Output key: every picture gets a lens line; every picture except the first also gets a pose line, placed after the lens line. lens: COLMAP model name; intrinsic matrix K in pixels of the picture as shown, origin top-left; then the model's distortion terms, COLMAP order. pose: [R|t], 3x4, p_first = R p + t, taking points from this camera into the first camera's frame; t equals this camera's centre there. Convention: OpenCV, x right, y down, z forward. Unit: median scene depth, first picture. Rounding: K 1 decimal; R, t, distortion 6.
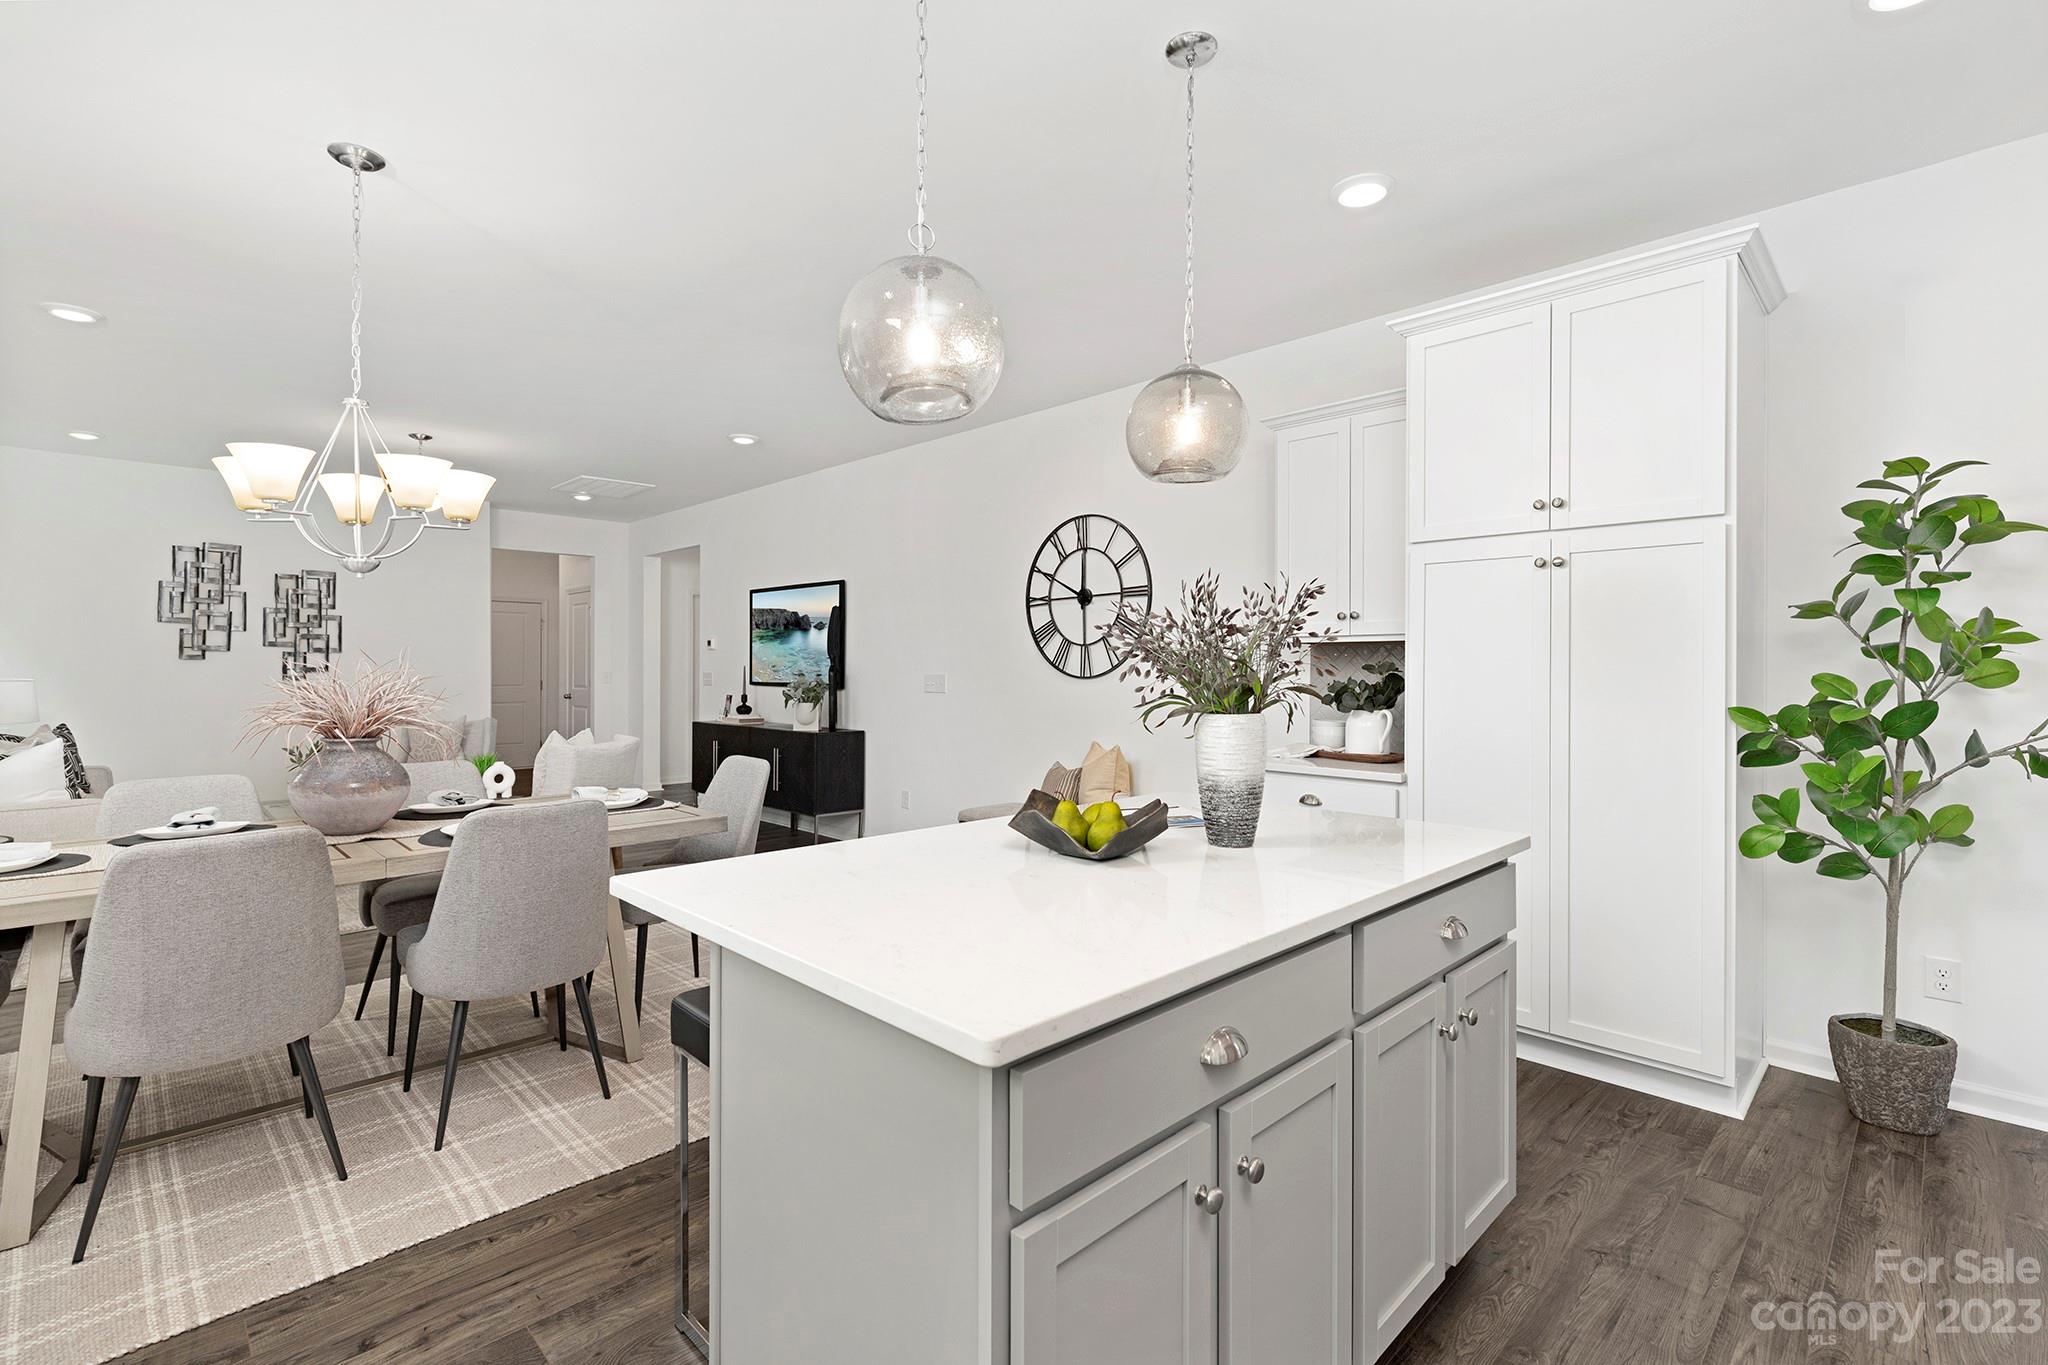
lens RADIAL K [[936.7, 0, 1015.5], [0, 936.7, 673.4], [0, 0, 1]] dist [0.003639, -0.001203]
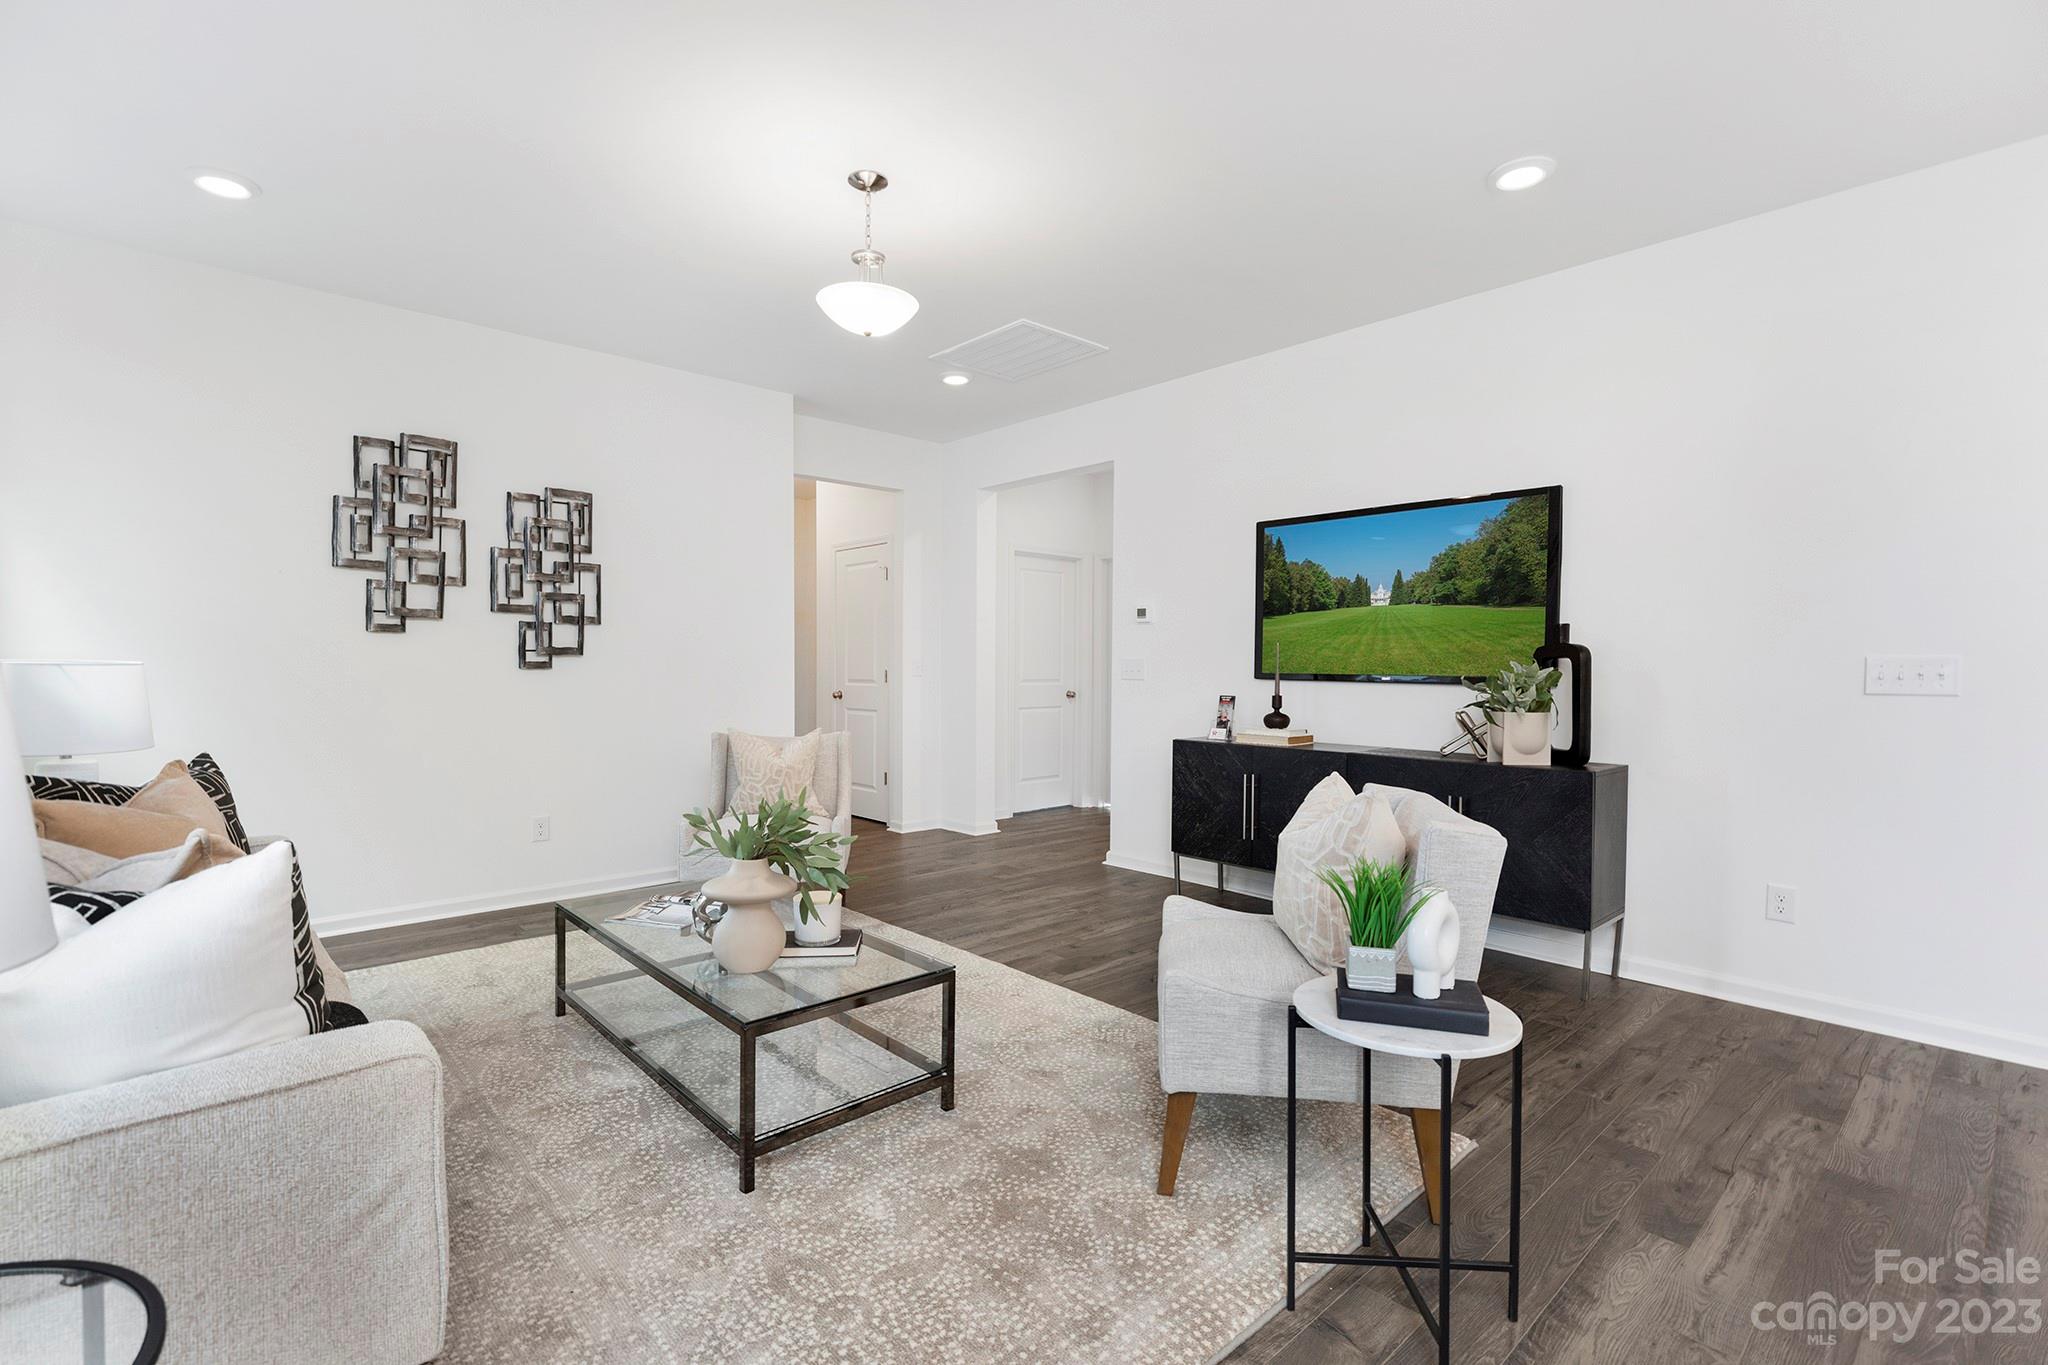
lens RADIAL K [[936.7, 0, 1010.2], [0, 936.7, 702.8], [0, 0, 1]] dist [0.003639, -0.001203]
pose [[0.998547, 0.005601, -0.053589, -0.438496], [-0.003994, 0.999540, 0.030047, 0.010679], [0.053733, -0.029790, 0.998111, 0.415503]]
